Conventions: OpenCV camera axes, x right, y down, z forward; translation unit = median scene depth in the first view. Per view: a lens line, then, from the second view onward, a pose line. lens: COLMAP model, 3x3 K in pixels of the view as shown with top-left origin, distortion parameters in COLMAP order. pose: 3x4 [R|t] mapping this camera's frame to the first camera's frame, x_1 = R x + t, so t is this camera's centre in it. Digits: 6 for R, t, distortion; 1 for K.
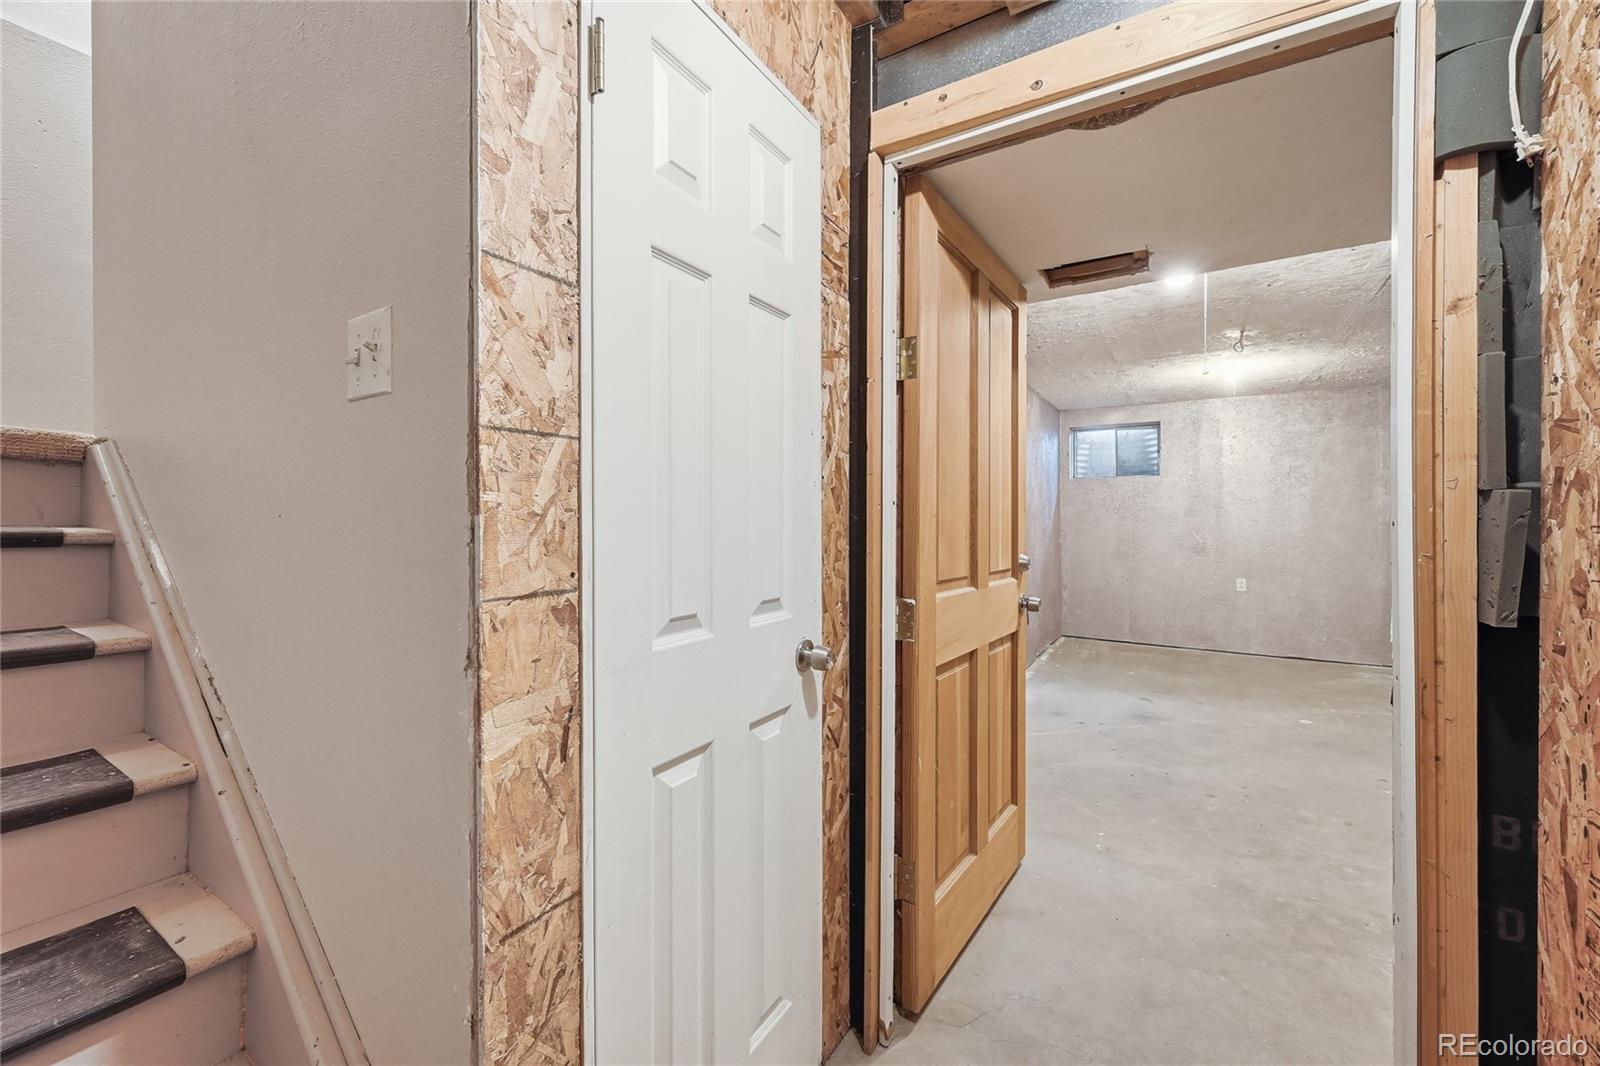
lens RADIAL K [[639.0, 0, 792.9], [0, 639.0, 523.1], [0, 0, 1]] dist [0.000202, -0.000492]
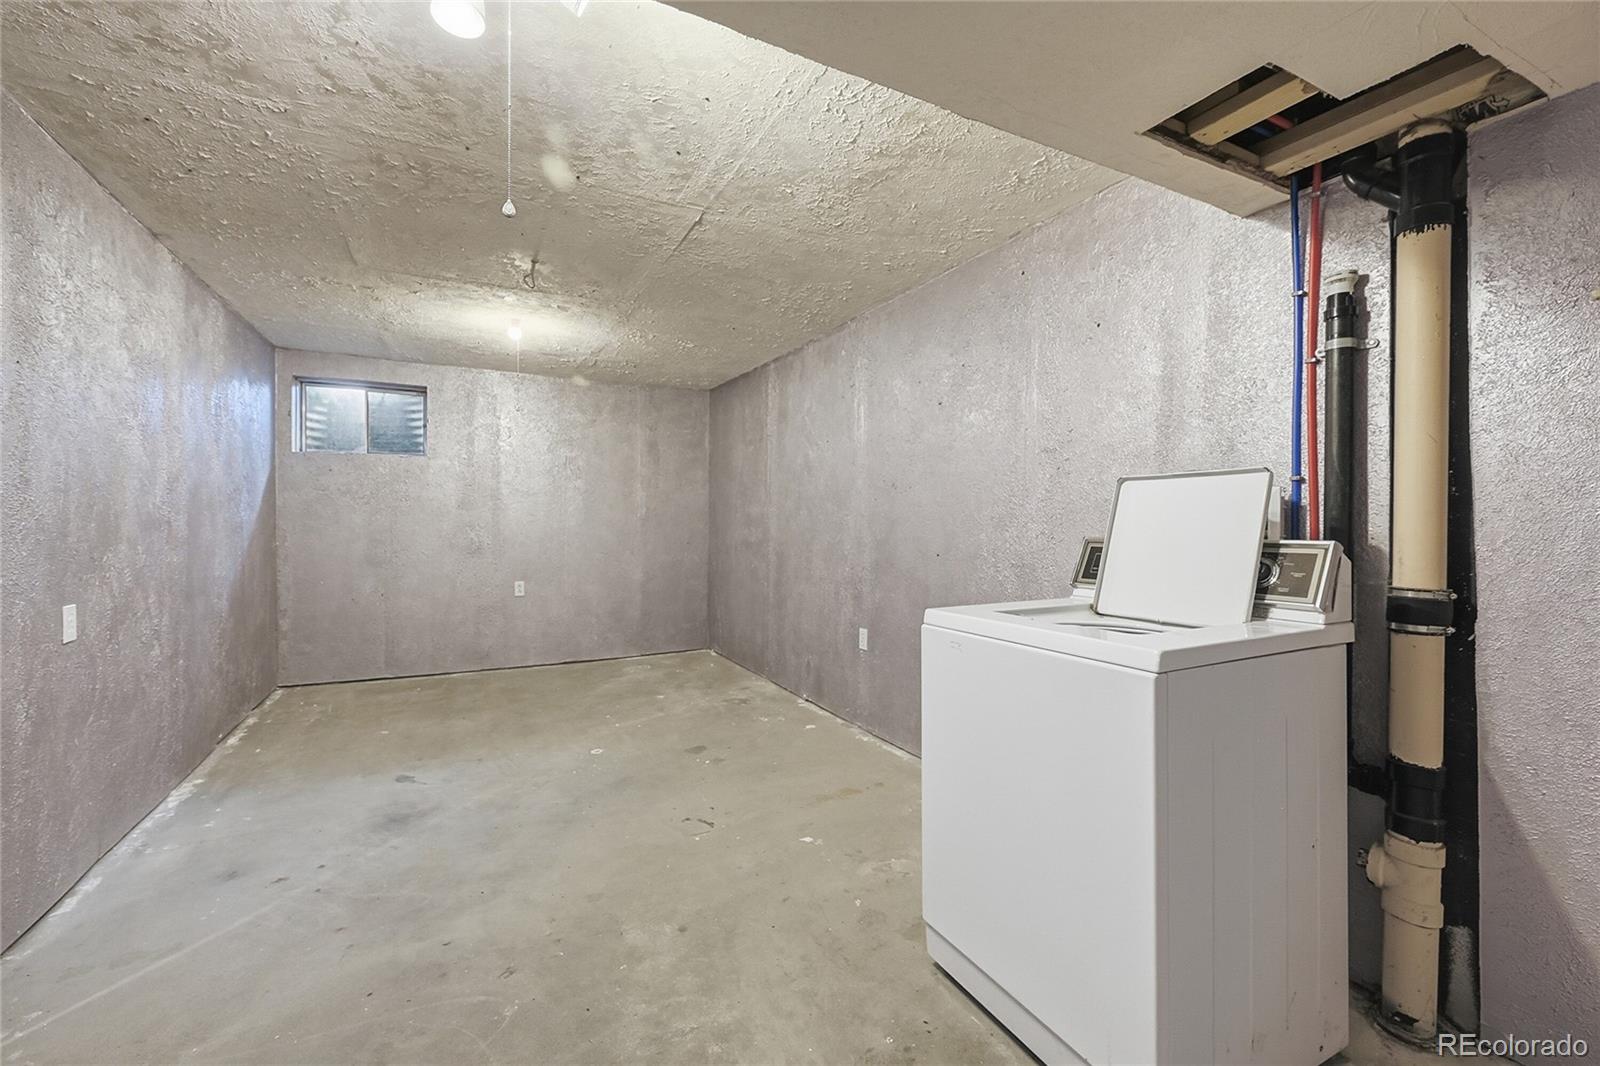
lens RADIAL K [[639.0, 0, 791.5], [0, 639.0, 522.0], [0, 0, 1]] dist [0.000202, -0.000492]
pose [[0.508113, -0.002090, 0.861288, 0.138837], [-0.001329, 0.999994, 0.003211, 0.002492], [-0.861290, -0.002777, 0.508107, 0.236921]]
